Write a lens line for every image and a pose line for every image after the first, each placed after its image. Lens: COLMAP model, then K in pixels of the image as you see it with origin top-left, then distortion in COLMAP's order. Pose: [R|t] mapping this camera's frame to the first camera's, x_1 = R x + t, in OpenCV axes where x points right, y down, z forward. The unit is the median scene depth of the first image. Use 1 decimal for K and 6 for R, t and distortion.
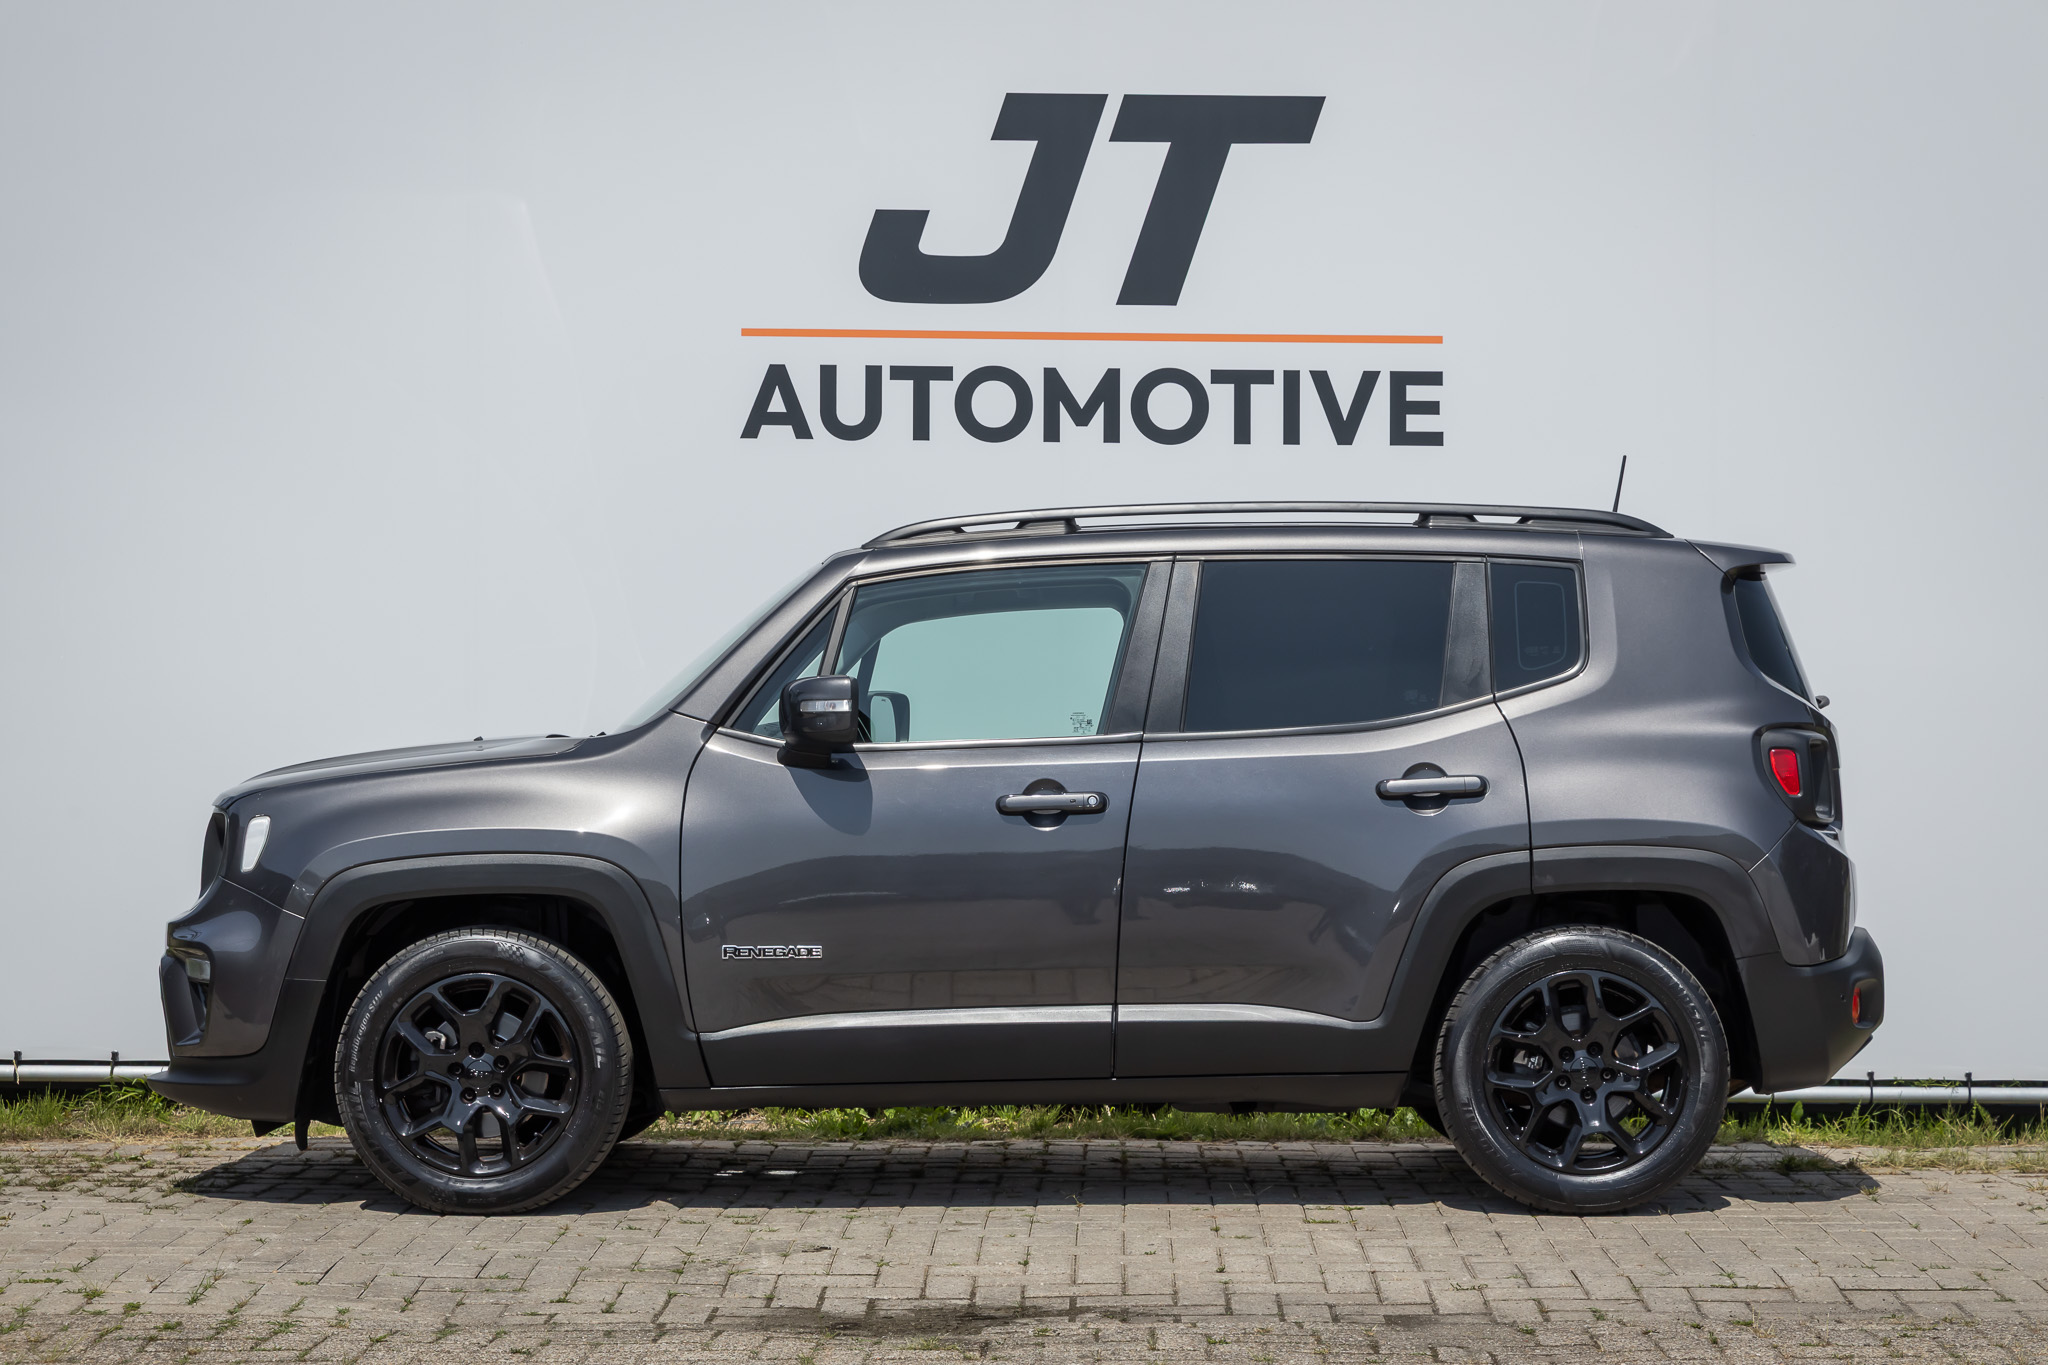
lens RADIAL K [[3971.7, 0, 1024.0], [0, 3971.7, 682.5], [0, 0, 1]] dist [0.006654, 0.339187]
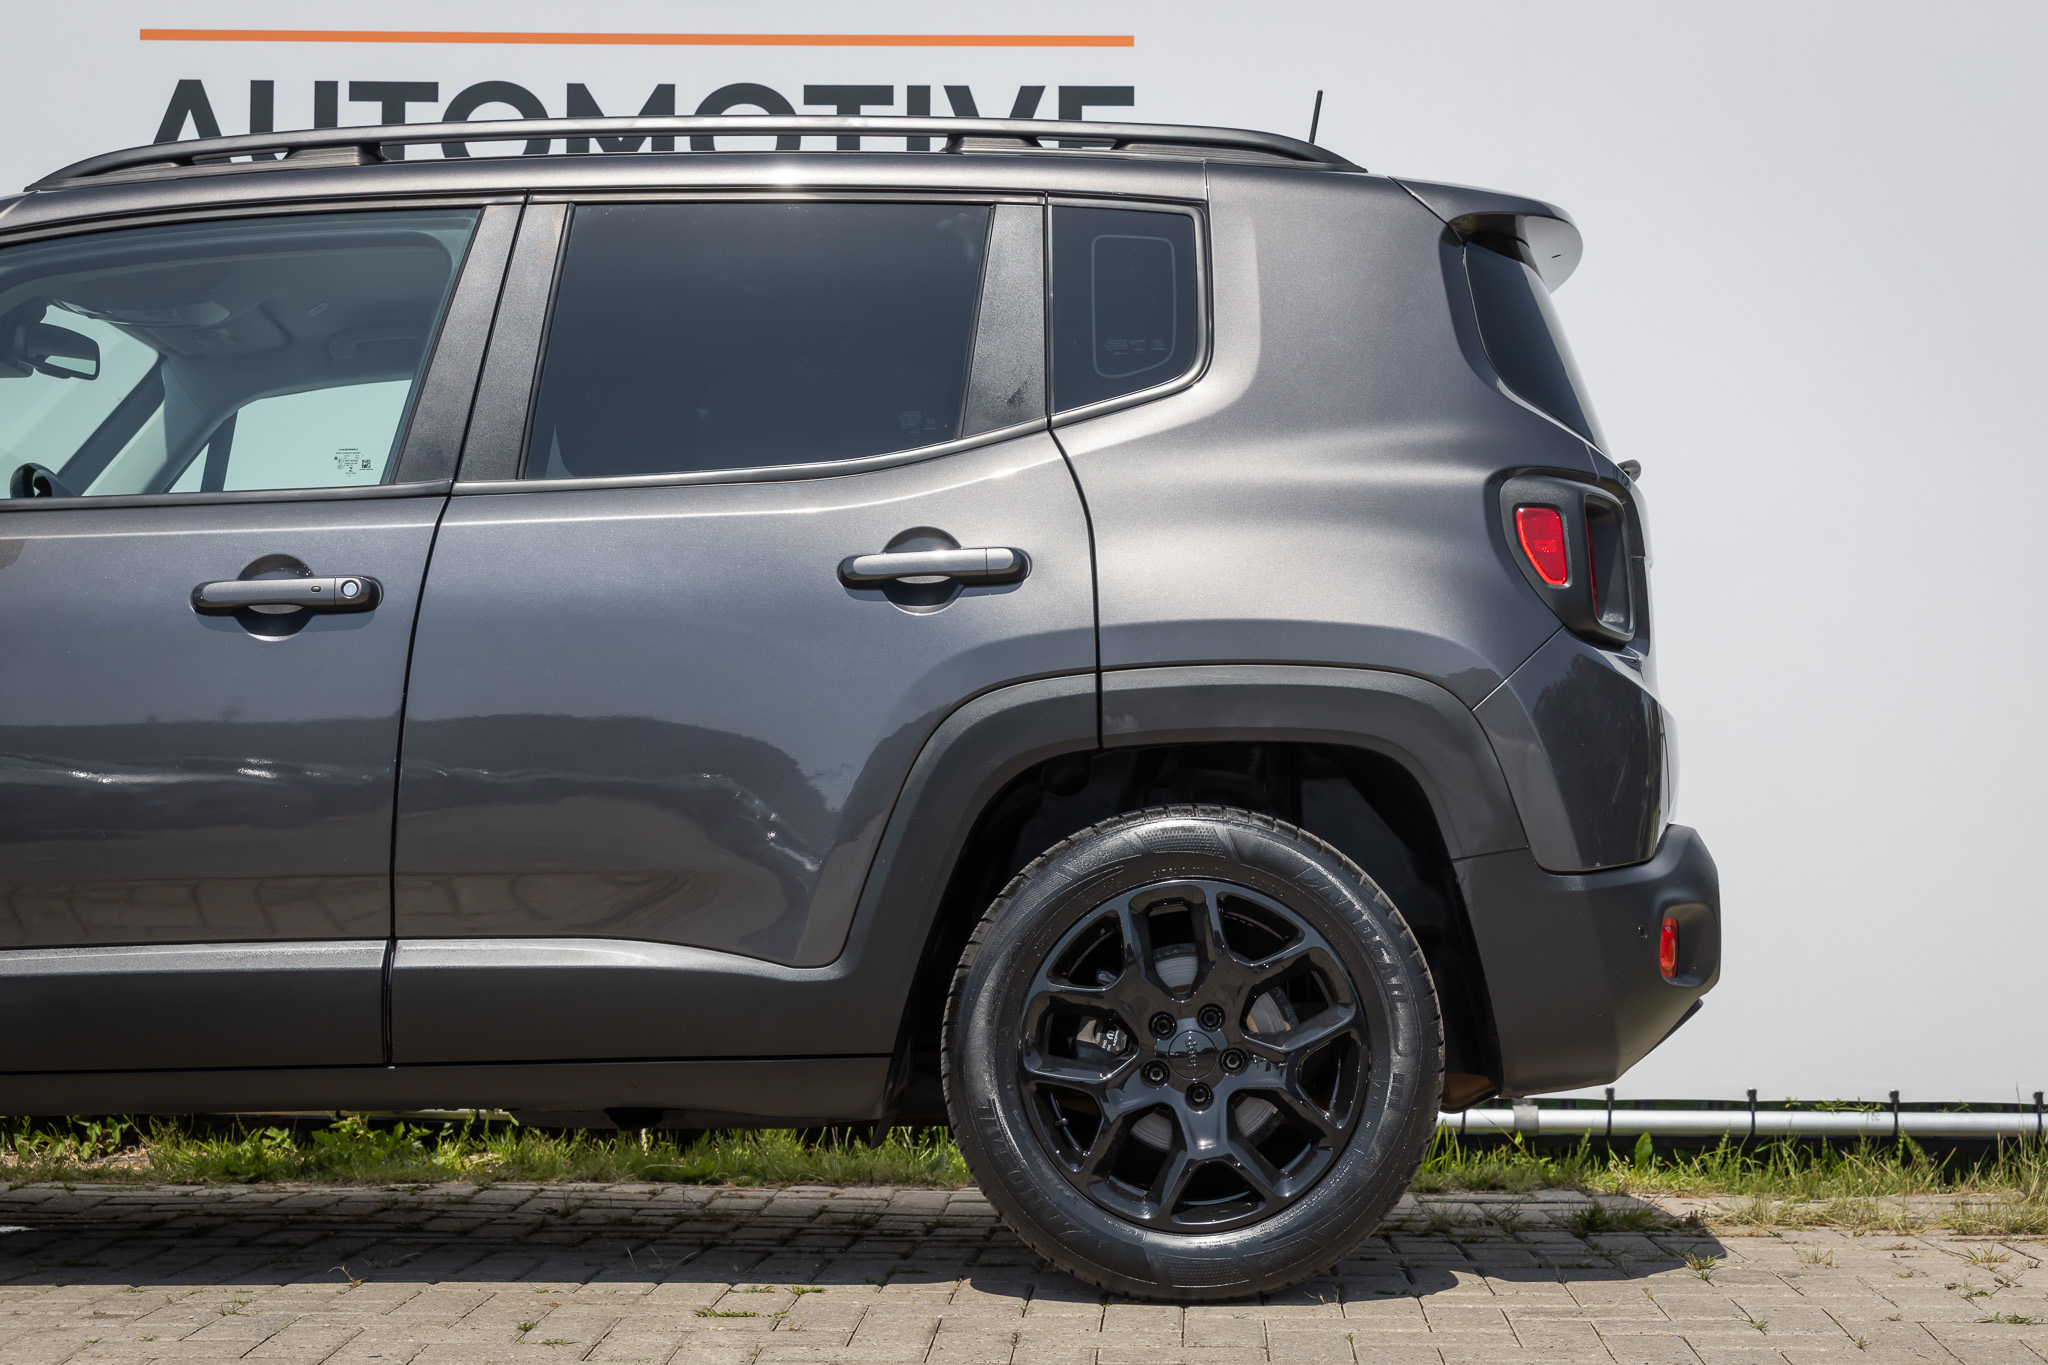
lens RADIAL K [[3573.3, 0, 1024.0], [0, 3573.3, 682.5], [0, 0, 1]] dist [0.011713, 0.109481]
pose [[0.999710, -0.000114, -0.024099, 0.127236], [-0.000682, 0.999454, -0.033047, 0.059959], [0.024090, 0.033054, 0.999163, 0.469296]]
